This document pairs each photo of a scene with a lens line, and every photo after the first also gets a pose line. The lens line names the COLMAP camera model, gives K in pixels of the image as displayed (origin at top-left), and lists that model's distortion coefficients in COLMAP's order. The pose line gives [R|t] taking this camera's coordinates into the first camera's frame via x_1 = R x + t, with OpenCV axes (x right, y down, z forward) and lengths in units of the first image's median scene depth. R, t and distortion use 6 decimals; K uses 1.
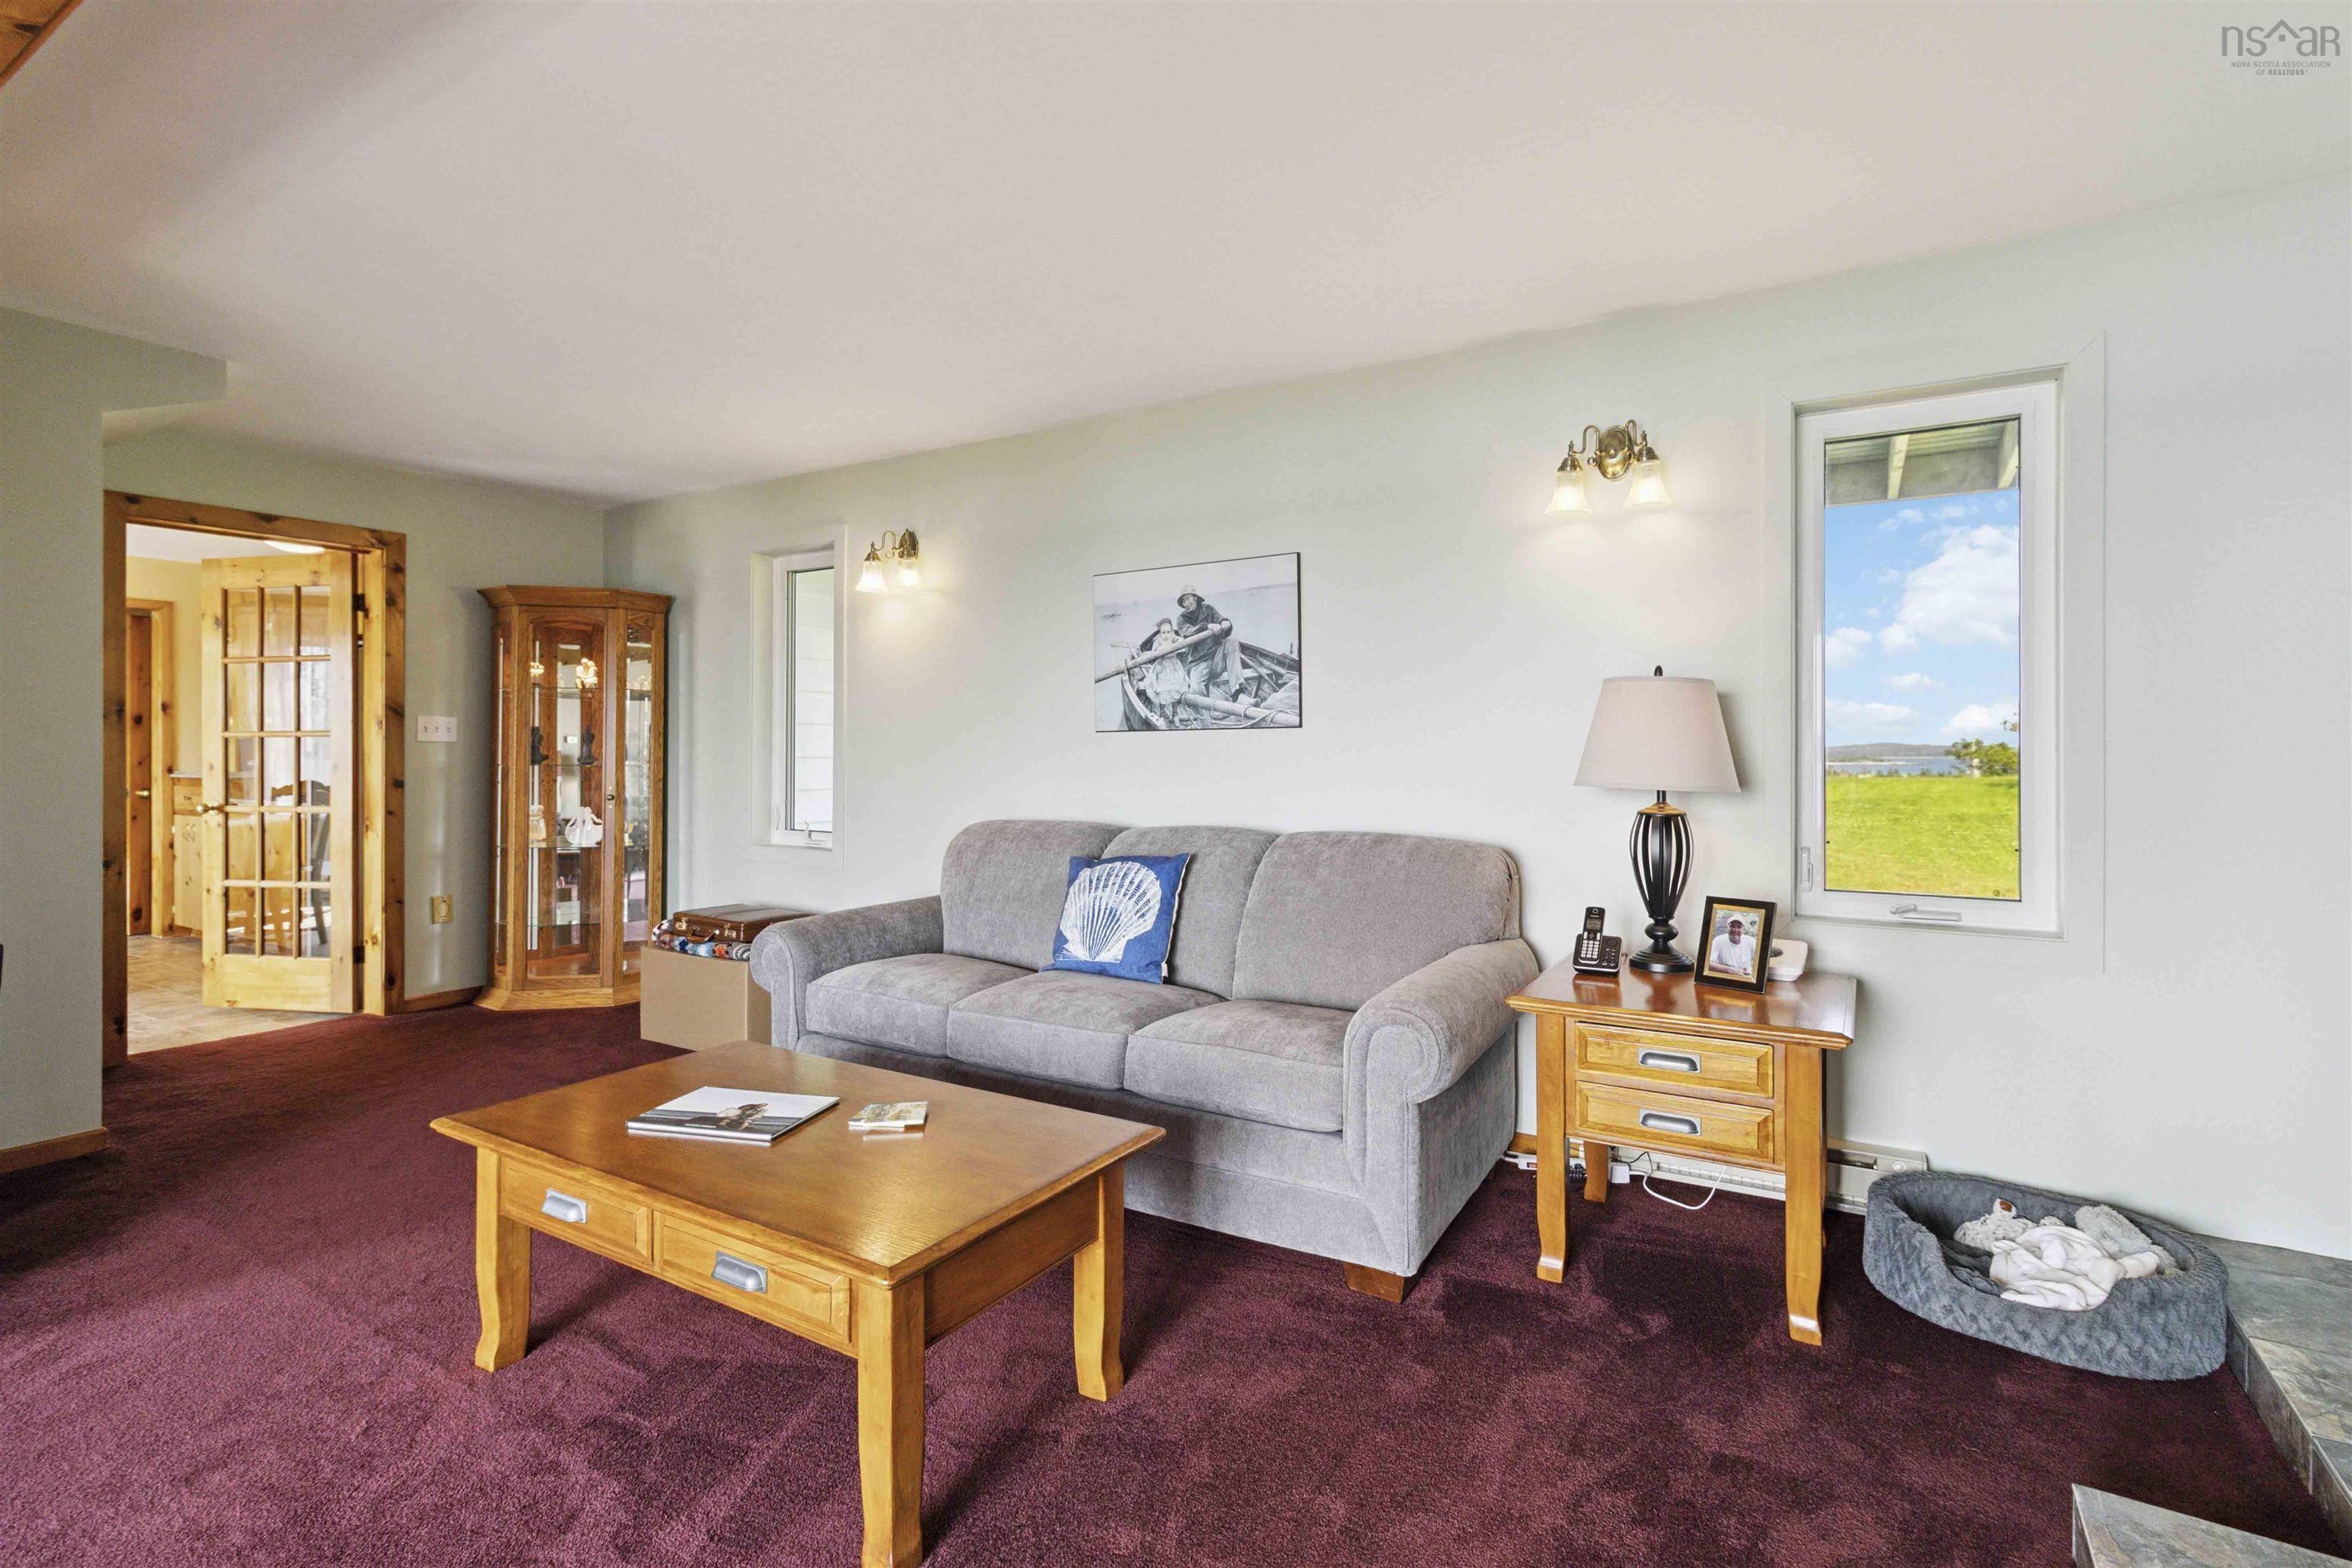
lens RADIAL K [[1100.3, 0, 1194.3], [0, 1100.3, 751.7], [0, 0, 1]] dist [0.008673, -0.001106]
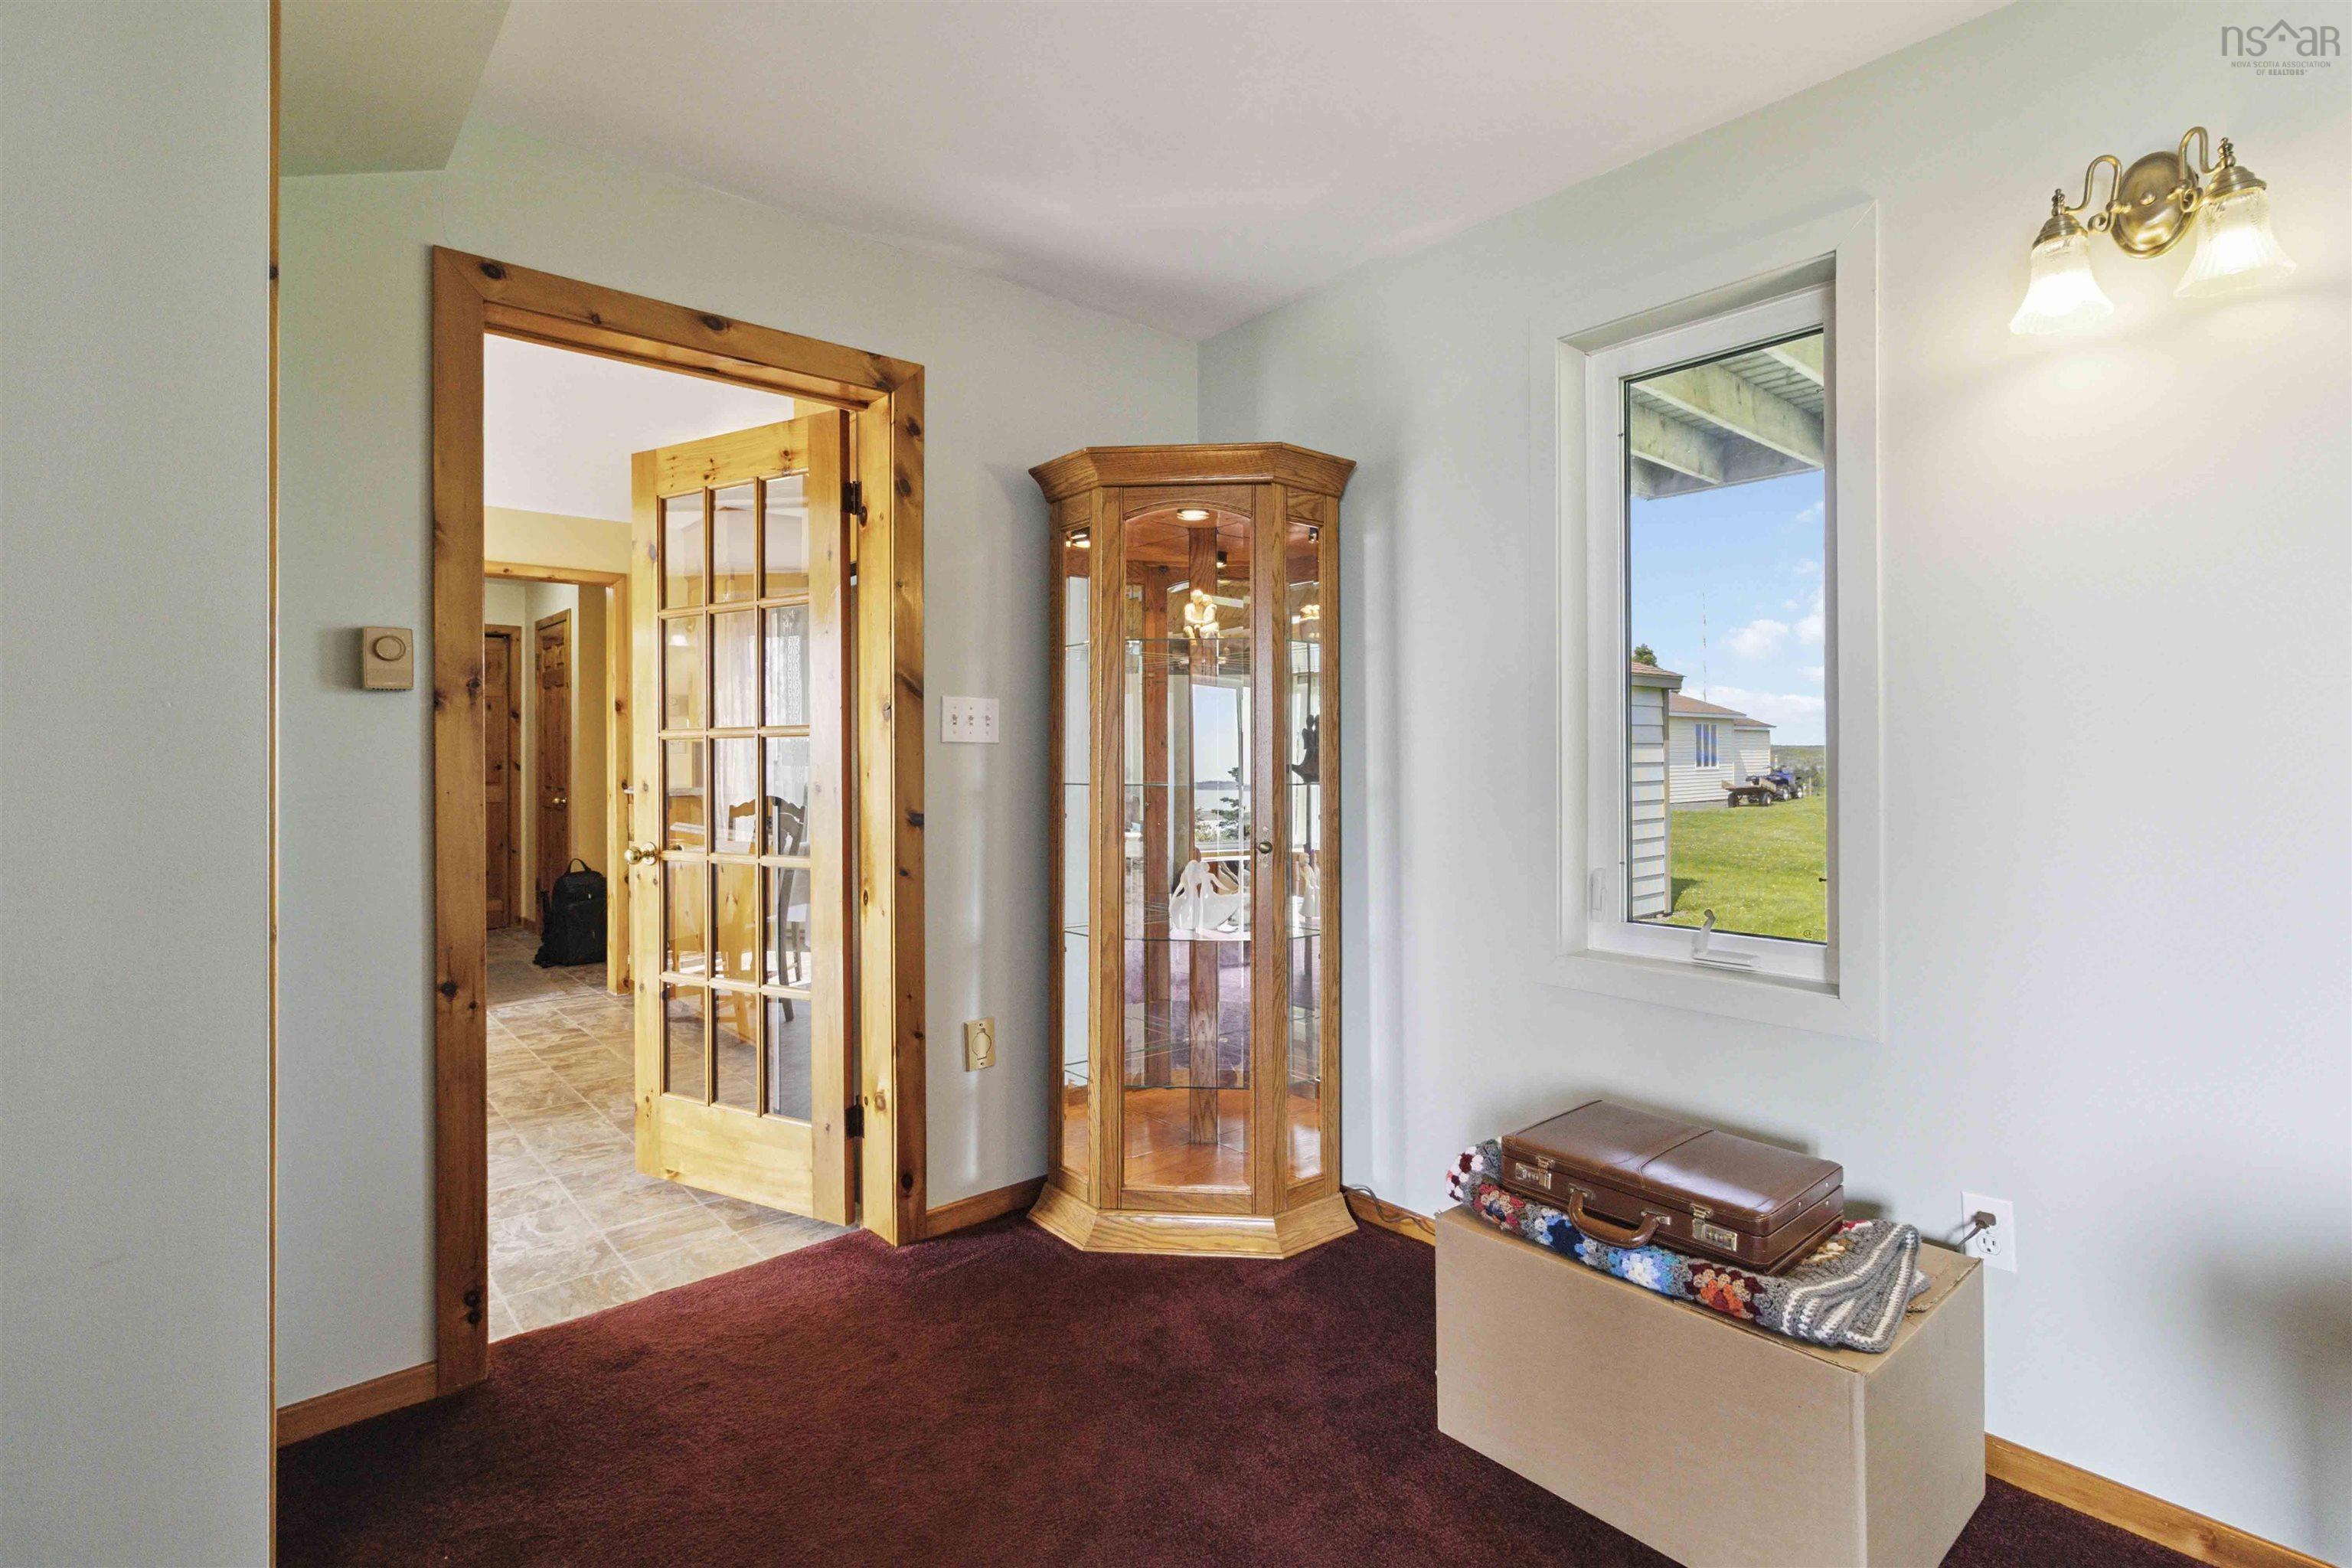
lens RADIAL K [[1100.3, 0, 1208.9], [0, 1100.3, 752.9], [0, 0, 1]] dist [0.008673, -0.001106]
pose [[0.958106, -0.007137, -0.286324, -0.543052], [0.006225, 0.999972, -0.004094, -0.001155], [0.286345, 0.002141, 0.958124, 0.663036]]
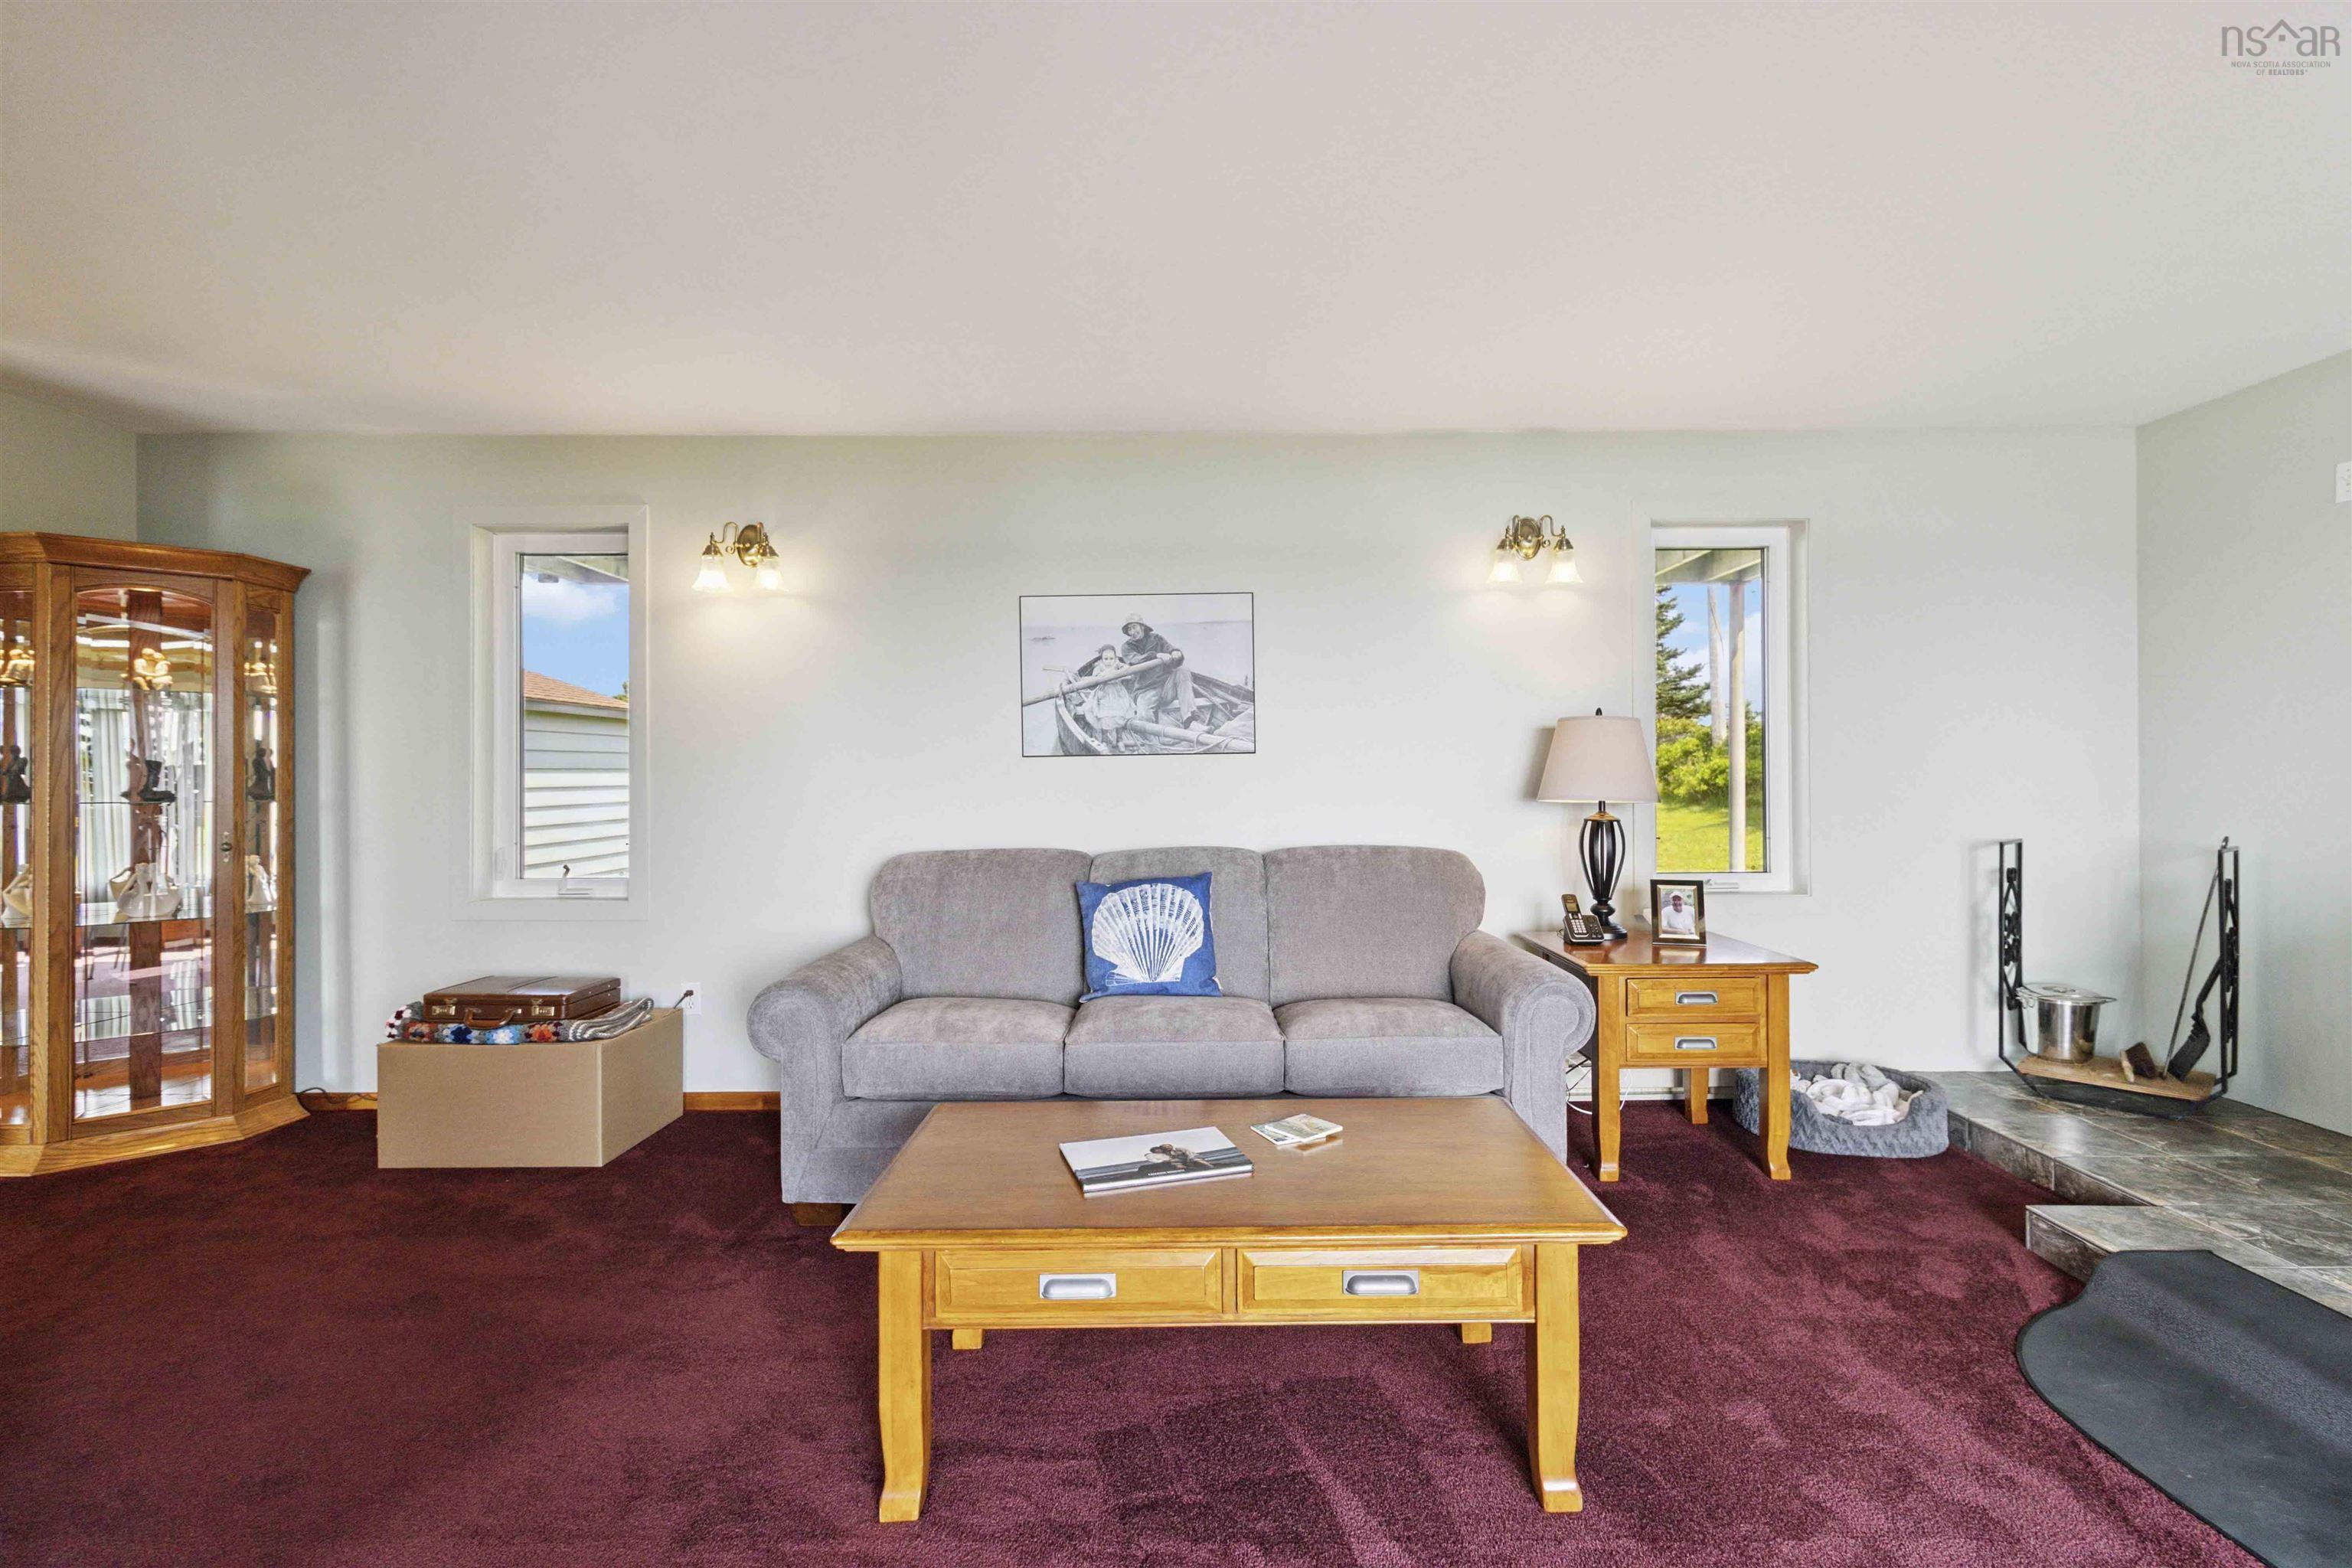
lens RADIAL K [[1100.3, 0, 1194.4], [0, 1100.3, 767.4], [0, 0, 1]] dist [0.008673, -0.001106]
pose [[0.853492, -0.003396, 0.521096, -0.493104], [0.006473, 0.999971, -0.004086, -0.003520], [-0.521066, 0.006861, 0.853489, 0.092604]]
